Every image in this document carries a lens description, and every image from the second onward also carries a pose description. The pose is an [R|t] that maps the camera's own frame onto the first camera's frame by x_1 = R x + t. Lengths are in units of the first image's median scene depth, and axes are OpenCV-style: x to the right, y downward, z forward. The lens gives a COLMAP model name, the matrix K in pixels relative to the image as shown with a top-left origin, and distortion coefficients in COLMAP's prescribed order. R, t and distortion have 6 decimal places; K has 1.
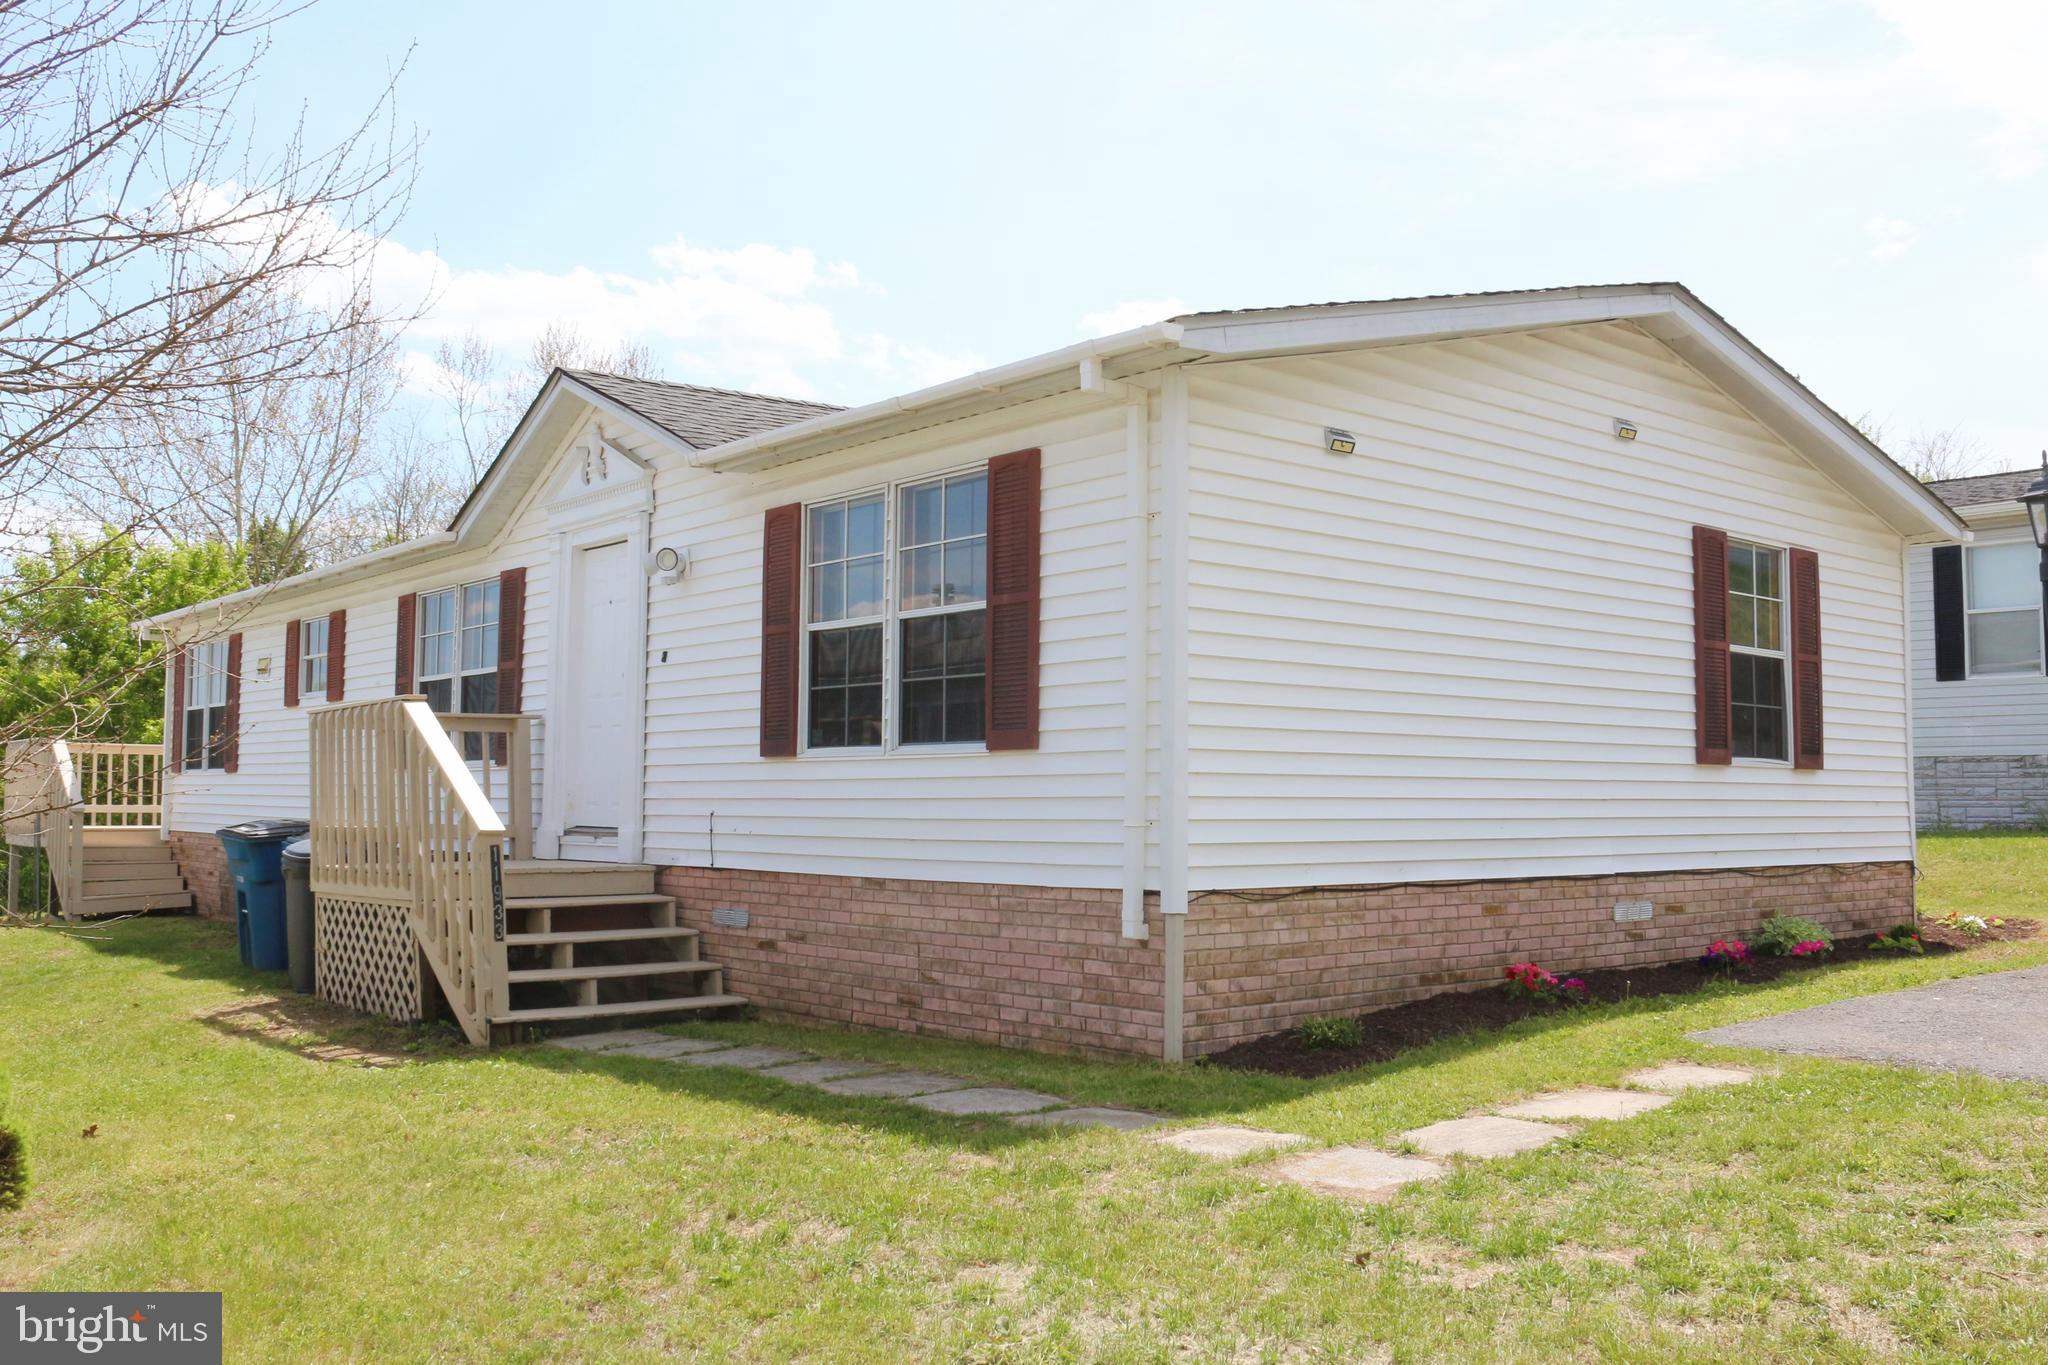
lens RADIAL K [[1854.9, 0, 1024.0], [0, 1854.9, 682.5], [0, 0, 1]] dist [-0.166574, 0.175446]
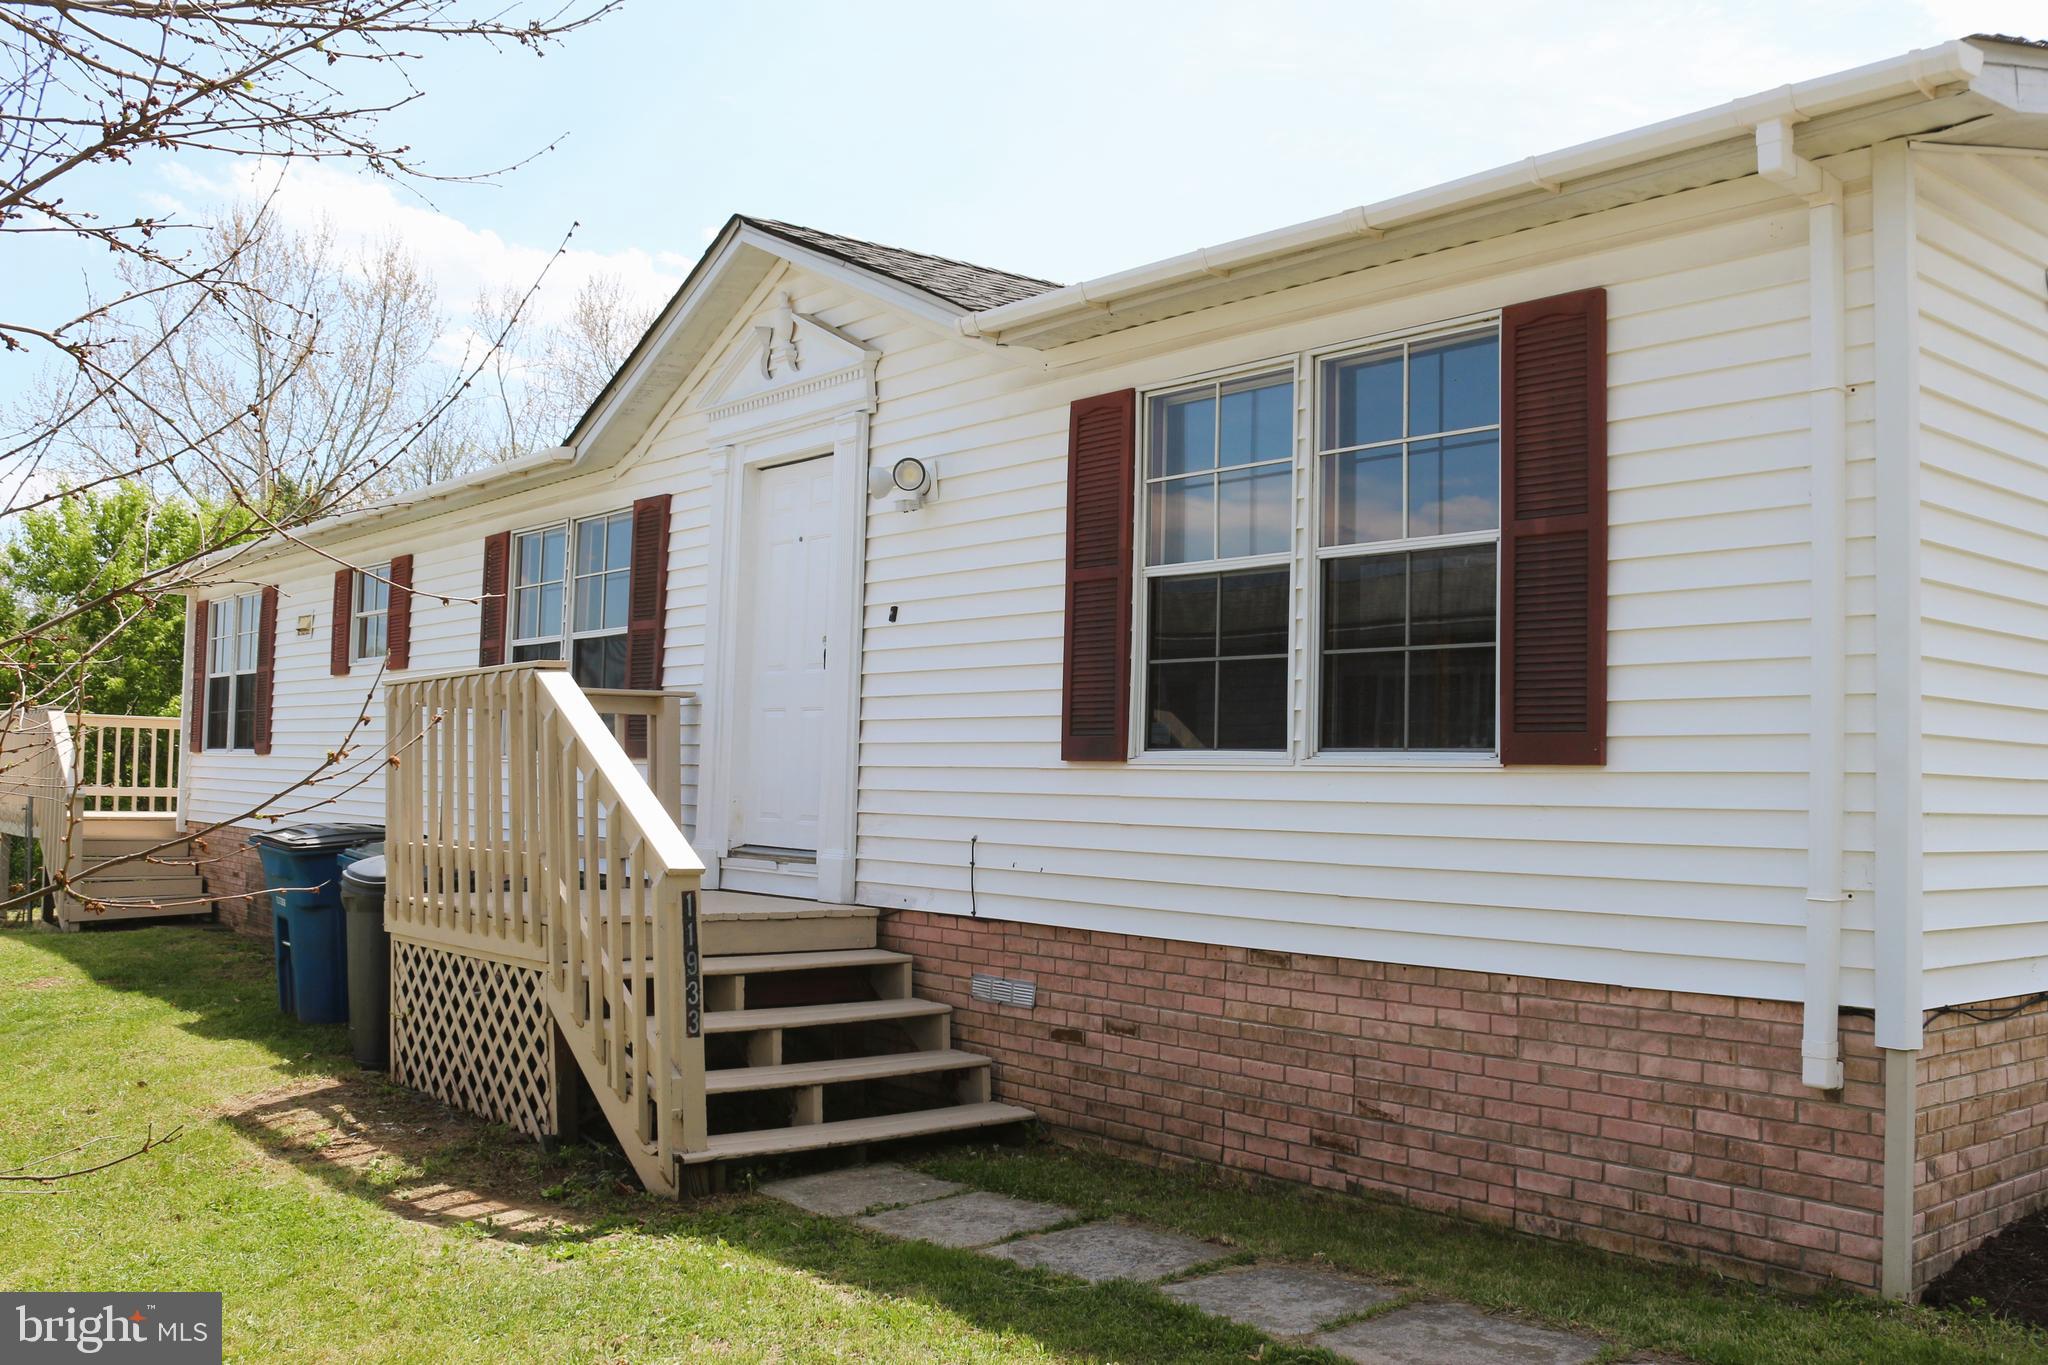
lens RADIAL K [[1848.8, 0, 1019.5], [0, 1848.8, 714.0], [0, 0, 1]] dist [-0.149323, 0.148284]
pose [[0.999741, 0.020825, -0.009142, -0.153100], [-0.020584, 0.999457, 0.025711, 0.005679], [0.009672, -0.025516, 0.999628, 0.317429]]
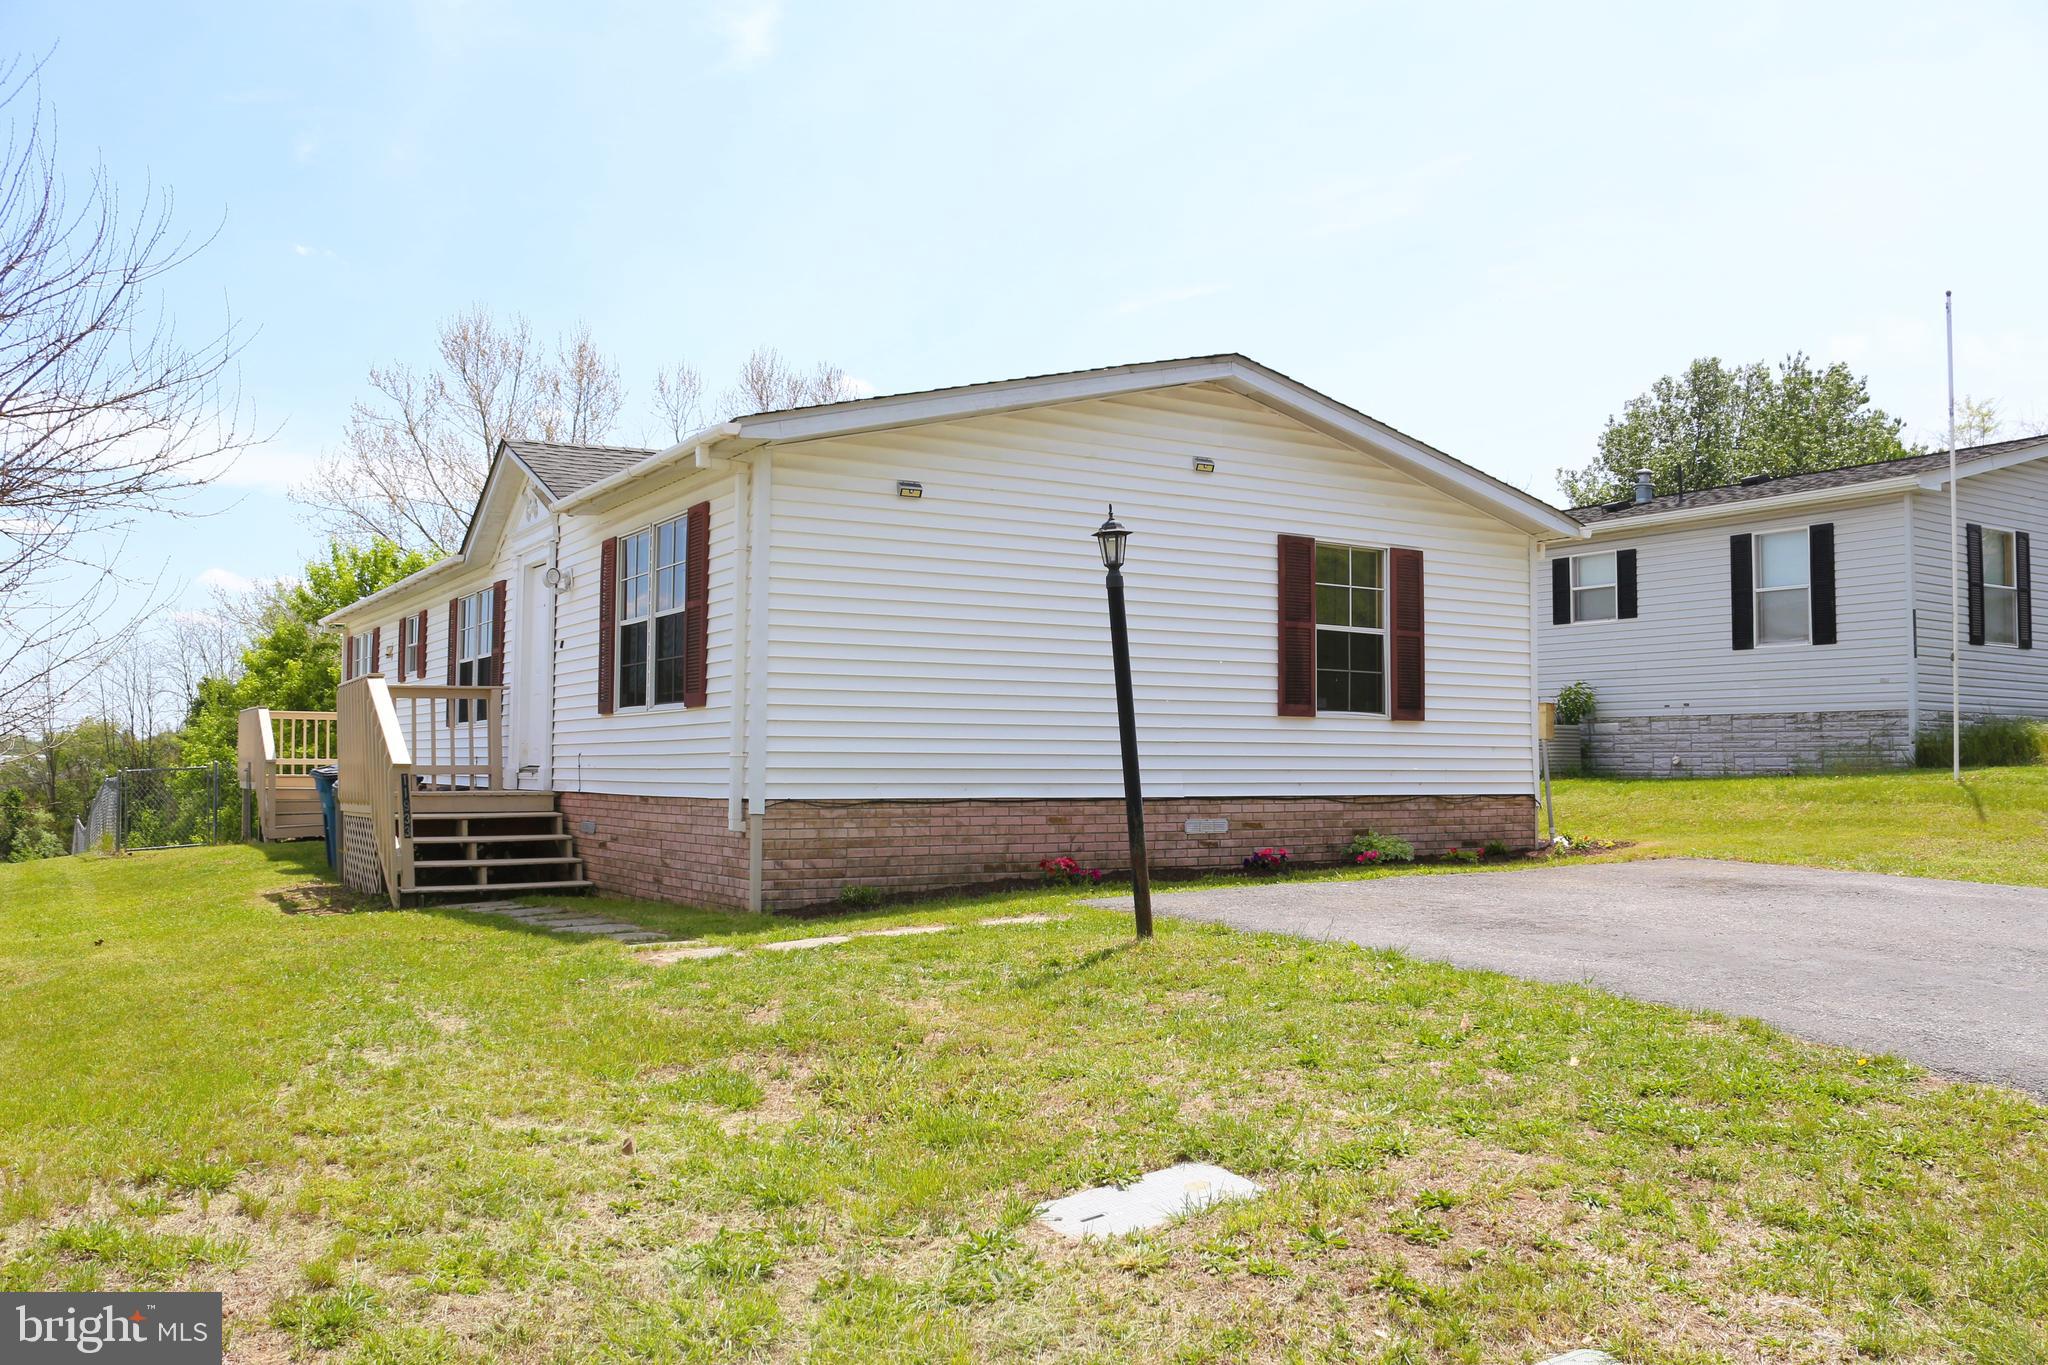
lens RADIAL K [[1692.8, 0, 1024.0], [0, 1692.8, 682.5], [0, 0, 1]] dist [-0.153479, 0.112704]
pose [[0.988887, -0.009275, -0.148382, 0.379678], [0.011486, 0.999835, 0.014052, 0.001321], [0.148227, -0.015600, 0.988830, -0.240268]]
